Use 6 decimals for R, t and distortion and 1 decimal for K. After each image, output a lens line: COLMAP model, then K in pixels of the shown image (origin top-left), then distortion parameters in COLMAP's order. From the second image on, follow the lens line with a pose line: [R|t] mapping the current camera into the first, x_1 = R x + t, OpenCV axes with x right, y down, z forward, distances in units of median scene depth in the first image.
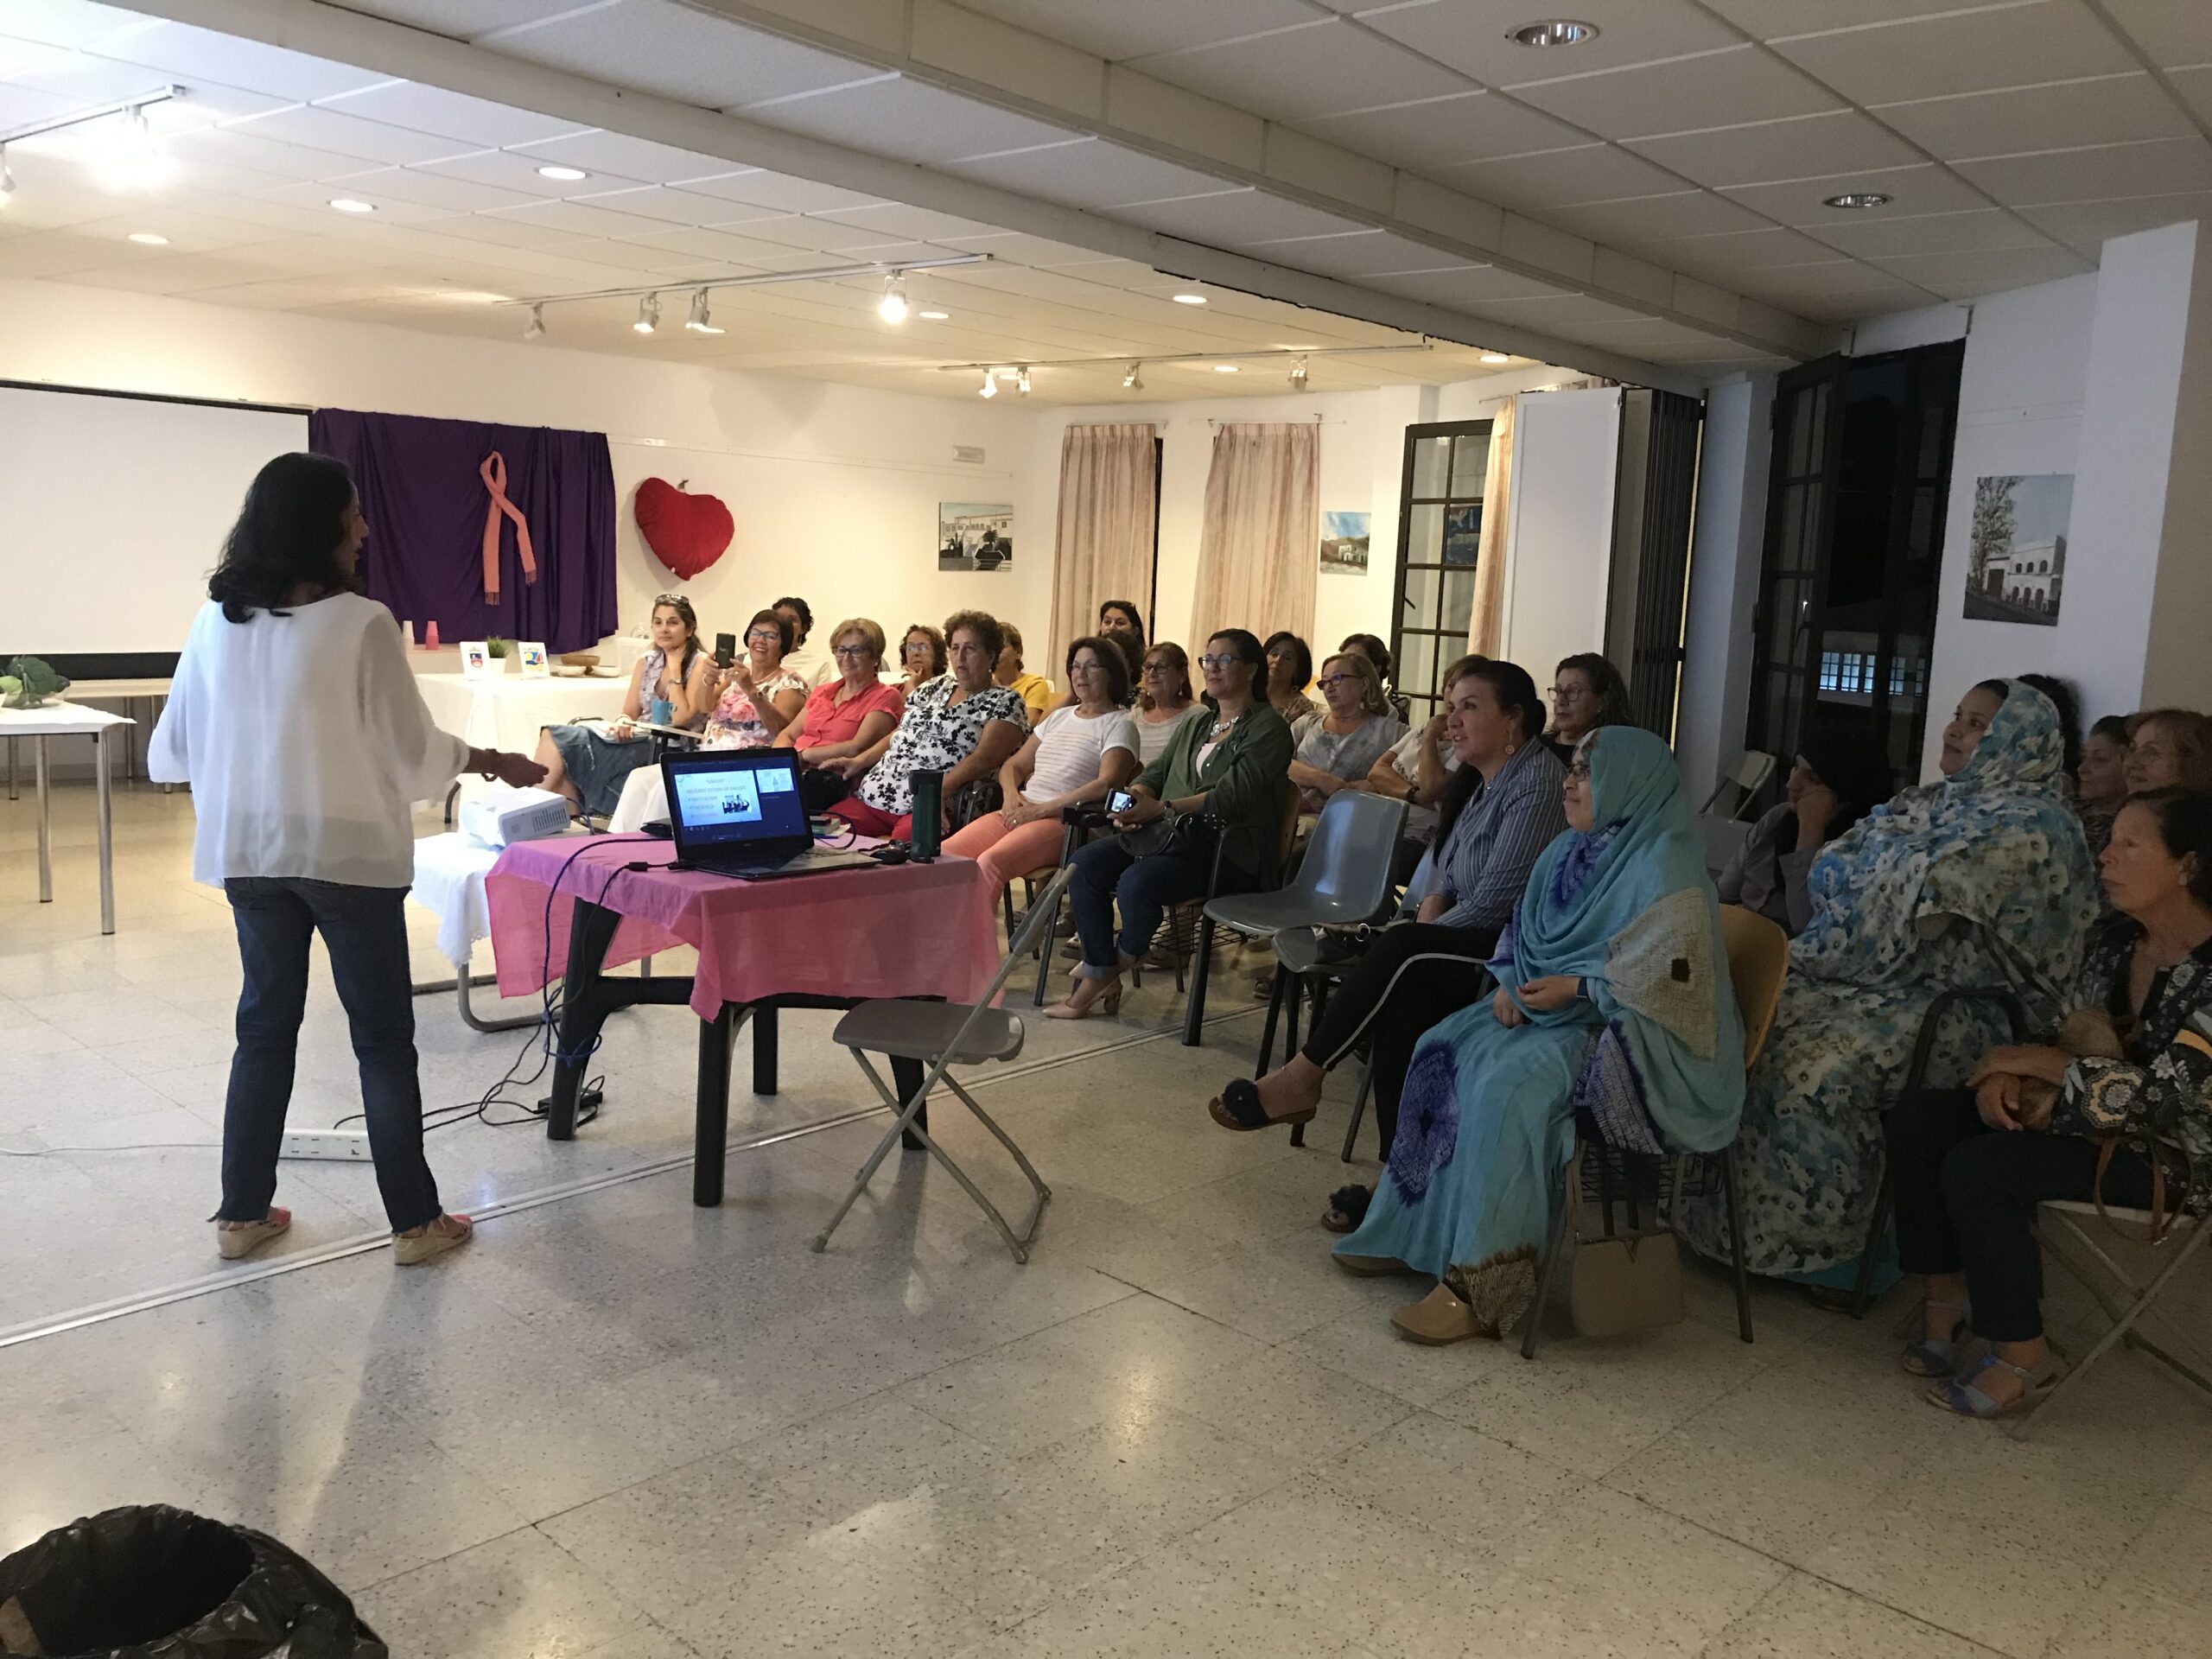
lens RADIAL K [[1826.8, 0, 1090.1], [0, 1826.8, 826.4], [0, 0, 1]] dist [0.072111, -0.002505]
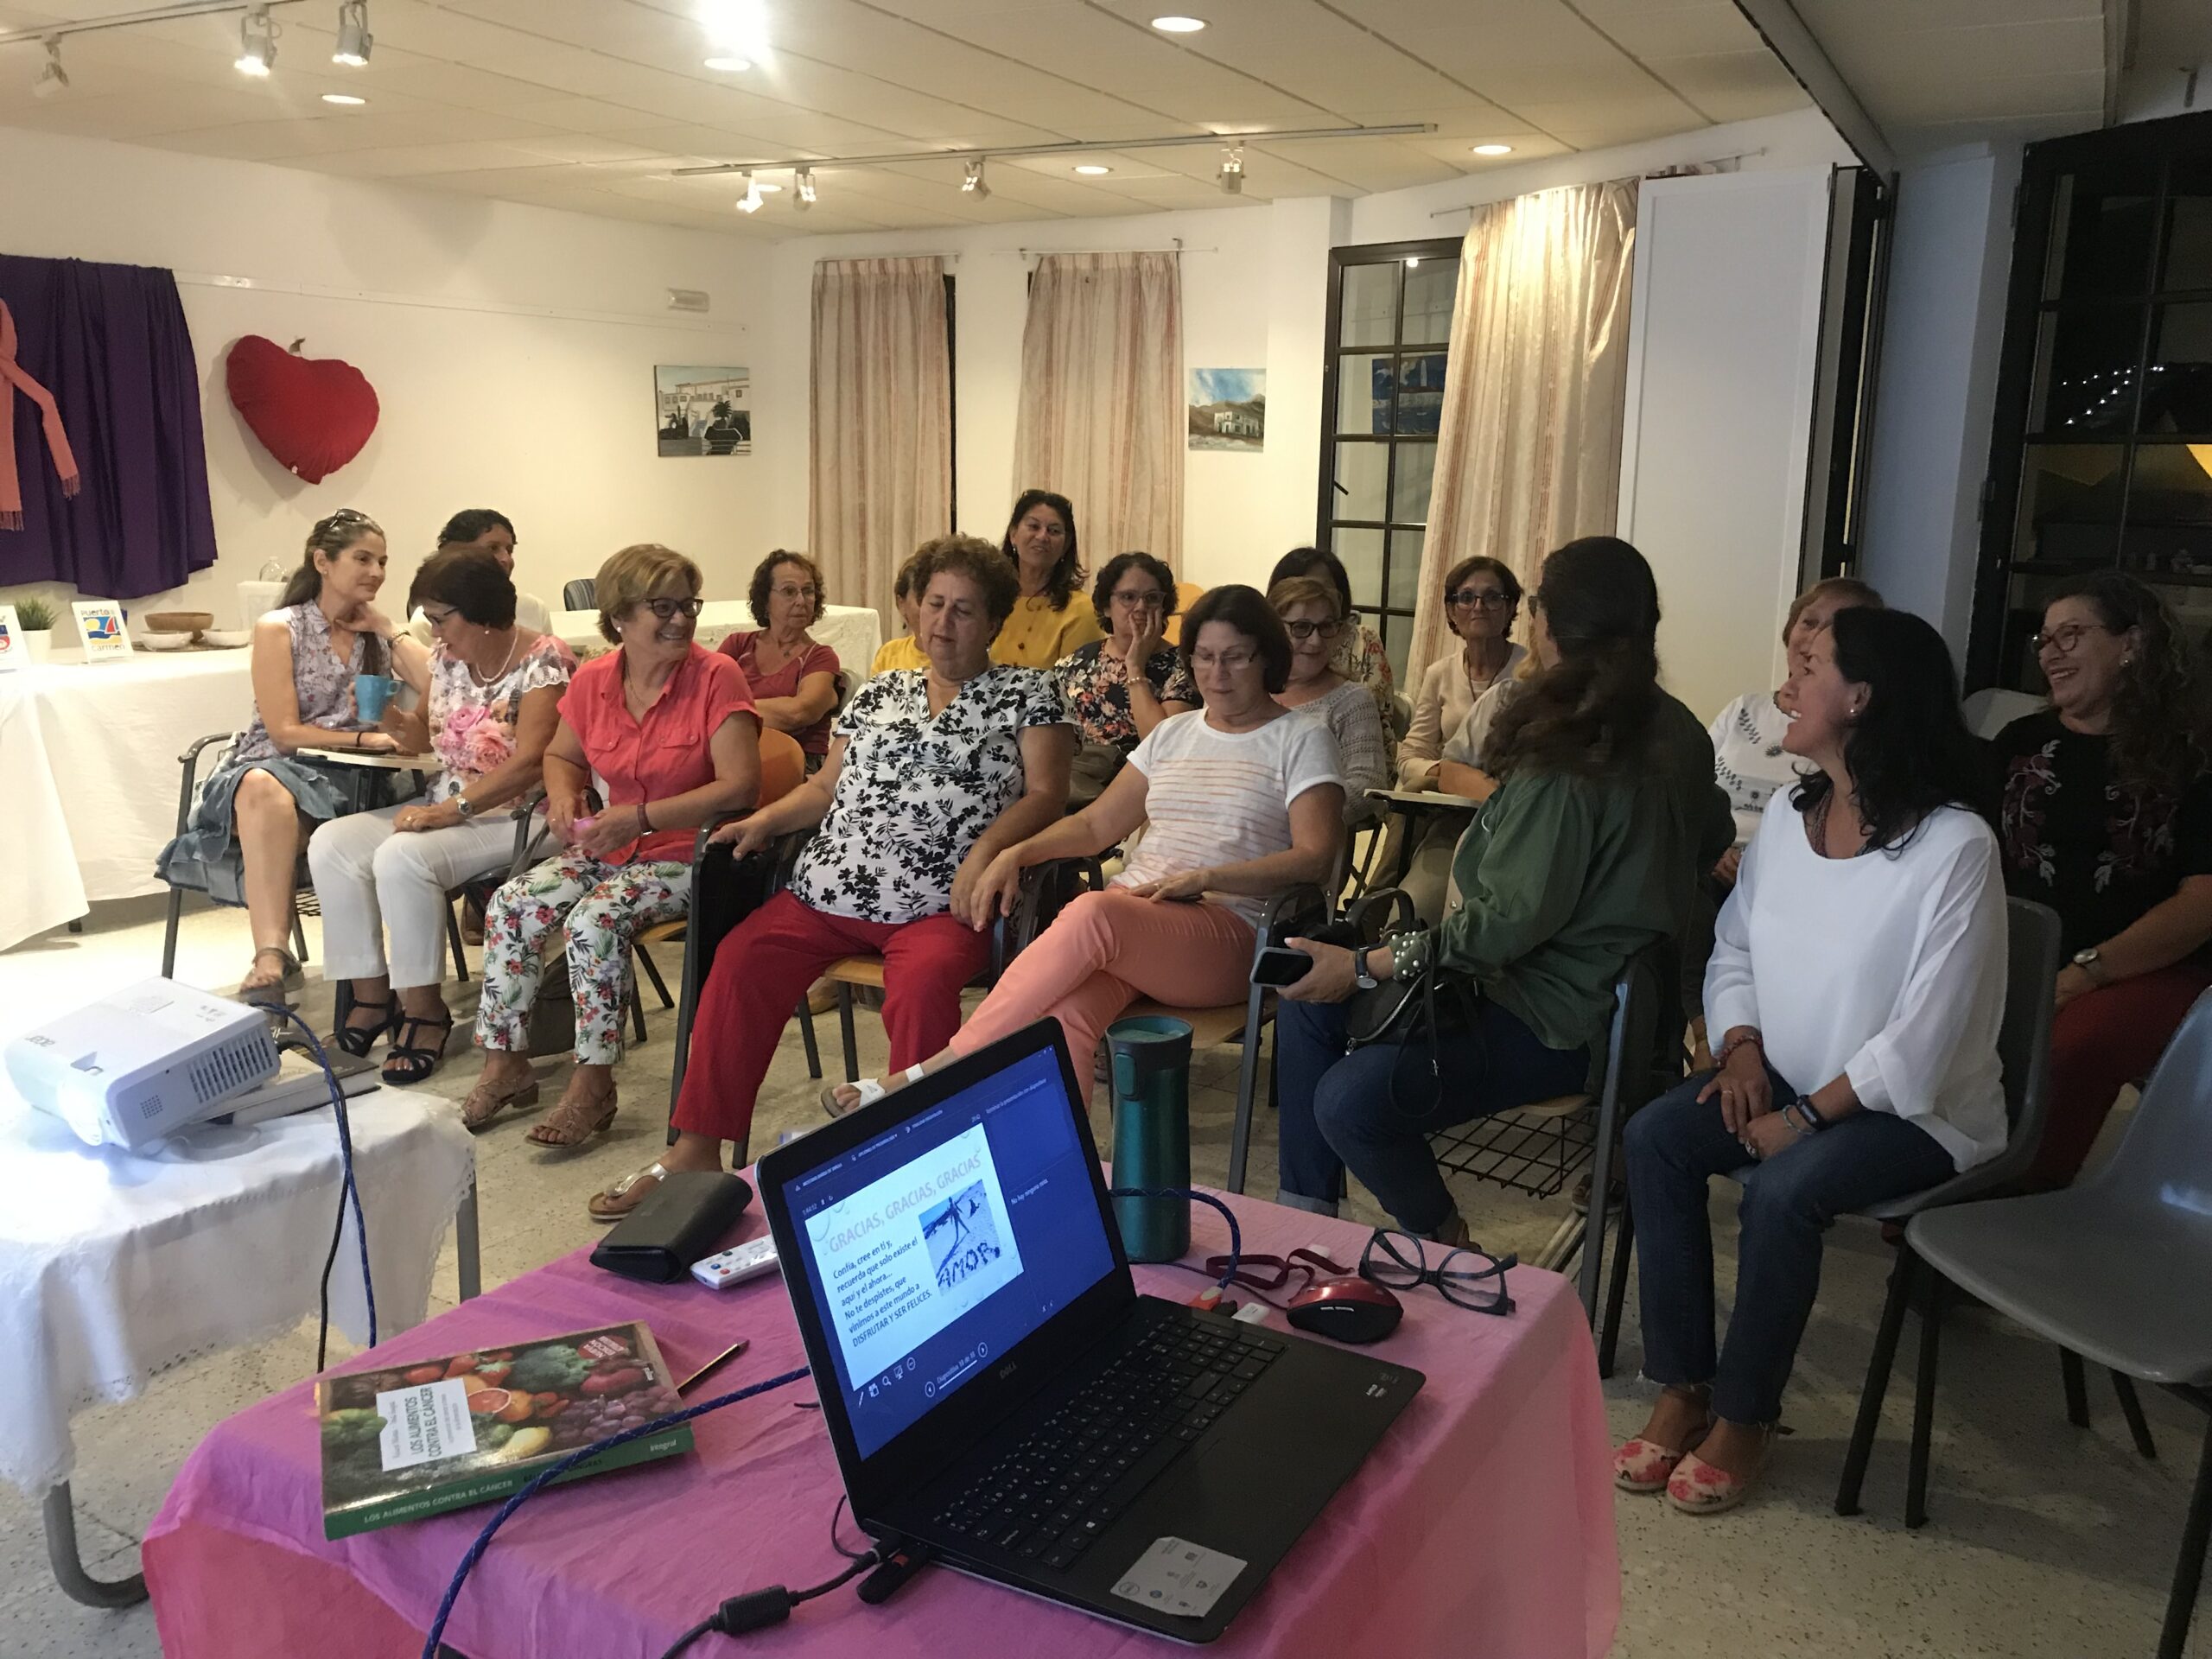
lens RADIAL K [[1832.4, 0, 1106.0], [0, 1832.4, 829.5], [0, 0, 1]] dist [0.009518, 0.003723]
pose [[0.974848, -0.068891, 0.211955, -0.085050], [0.054058, 0.995717, 0.075008, -0.039583], [-0.216214, -0.061664, 0.974397, 0.251843]]
